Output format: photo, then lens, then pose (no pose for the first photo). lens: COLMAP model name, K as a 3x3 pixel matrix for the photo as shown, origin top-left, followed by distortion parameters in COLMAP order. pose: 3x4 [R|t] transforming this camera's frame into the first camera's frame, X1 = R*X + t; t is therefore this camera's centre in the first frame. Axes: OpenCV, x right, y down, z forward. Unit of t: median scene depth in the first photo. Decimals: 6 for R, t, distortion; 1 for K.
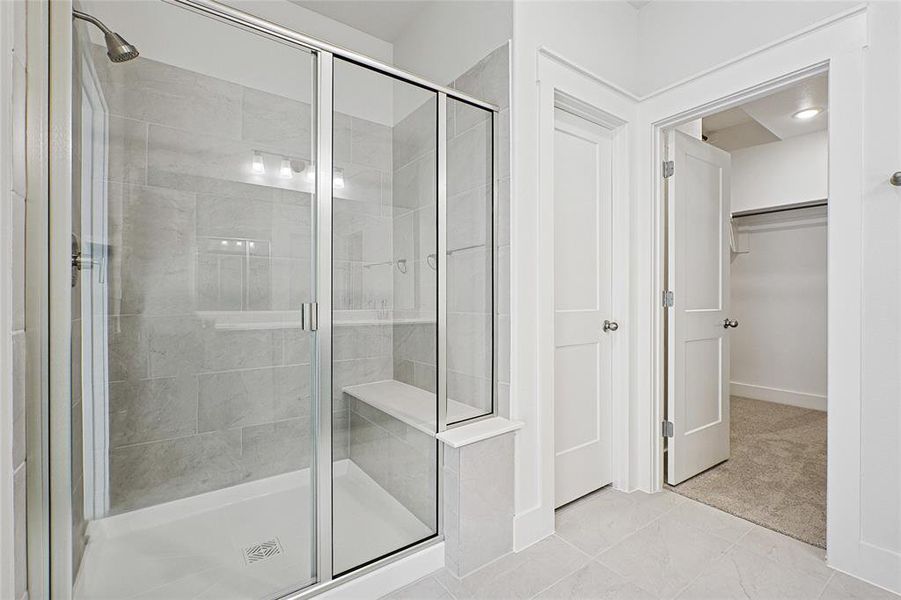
lens RADIAL K [[398.5, 0, 450.3], [0, 398.5, 298.2], [0, 0, 1]] dist [-0.002462, -0.000044]
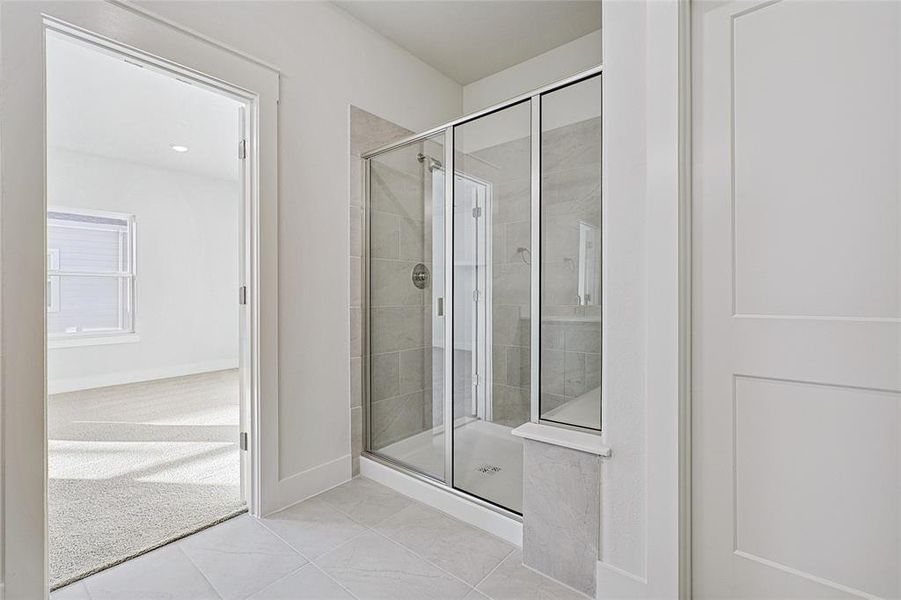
lens RADIAL K [[398.5, 0, 450.2], [0, 398.5, 296.3], [0, 0, 1]] dist [-0.002462, -0.000044]
pose [[0.244883, 0.000492, -0.969553, 0.914882], [-0.007200, 0.999973, -0.001311, 0.010044], [0.969526, 0.007301, 0.244879, 0.523149]]
